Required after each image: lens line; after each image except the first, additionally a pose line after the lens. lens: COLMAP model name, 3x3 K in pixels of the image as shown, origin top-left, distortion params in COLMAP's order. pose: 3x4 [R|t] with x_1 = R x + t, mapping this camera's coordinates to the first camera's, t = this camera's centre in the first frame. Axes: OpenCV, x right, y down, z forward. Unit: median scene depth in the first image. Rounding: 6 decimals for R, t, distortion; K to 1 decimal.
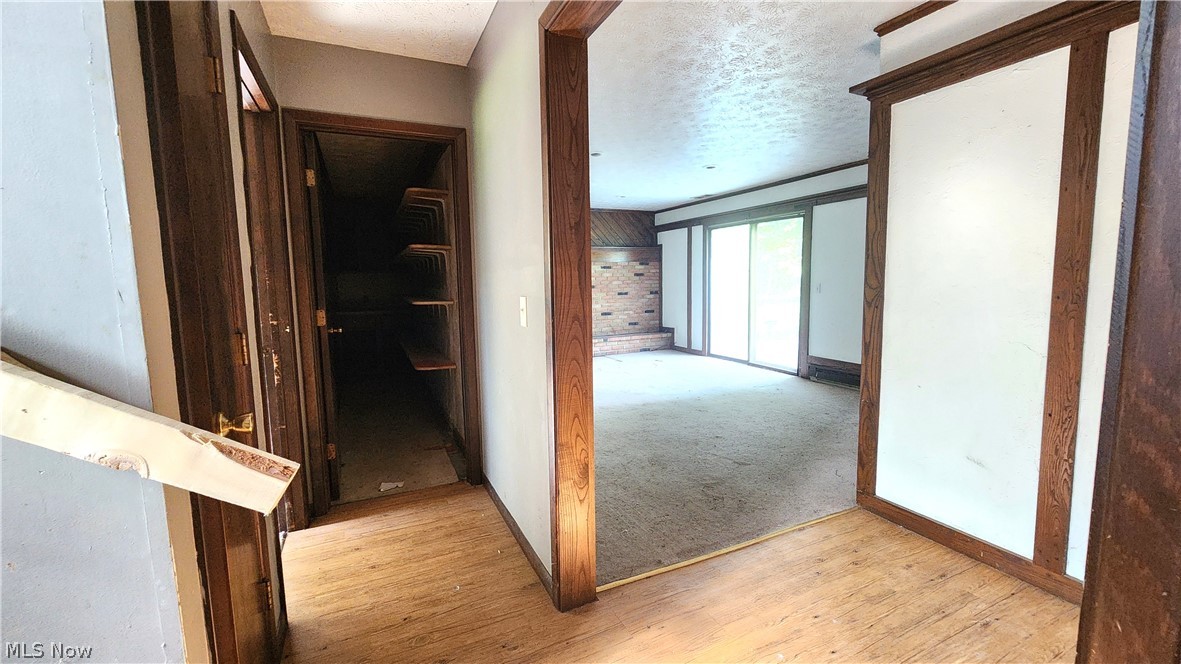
lens RADIAL K [[484.8, 0, 598.3], [0, 484.8, 330.3], [0, 0, 1]] dist [-0.003562, 0.000500]
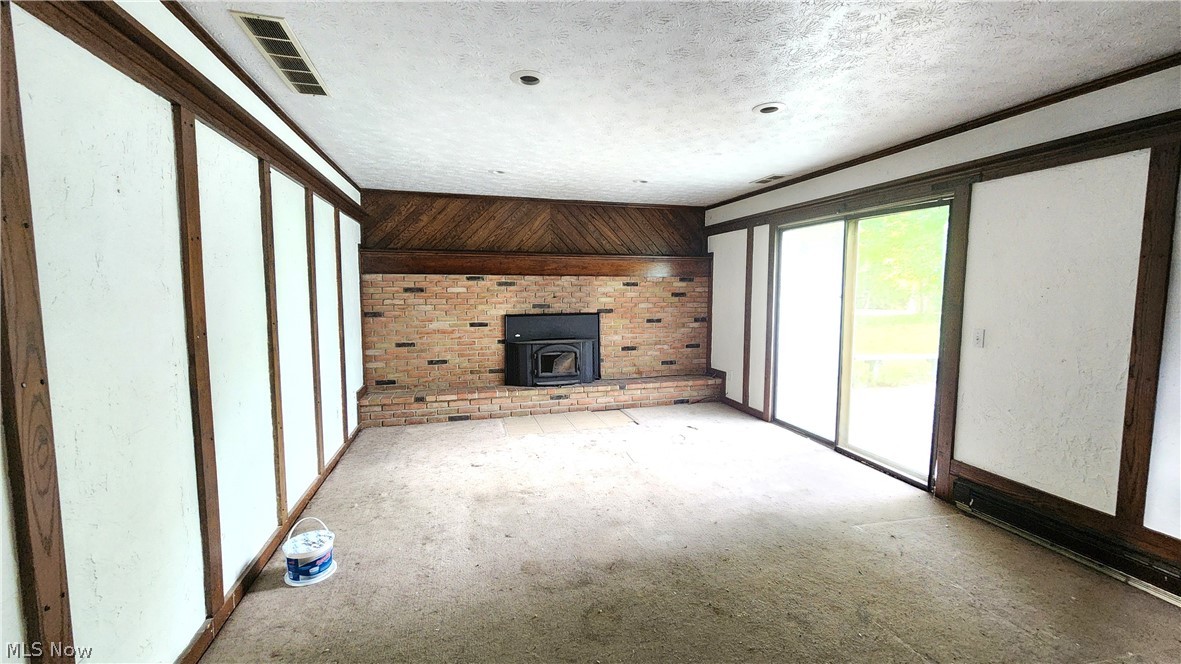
lens RADIAL K [[484.8, 0, 598.3], [0, 484.8, 330.3], [0, 0, 1]] dist [-0.003562, 0.000500]
pose [[0.985593, 0.032359, -0.166008, 0.090332], [-0.034785, 0.999326, -0.011726, -0.050927], [0.165516, 0.017332, 0.986055, 0.281302]]
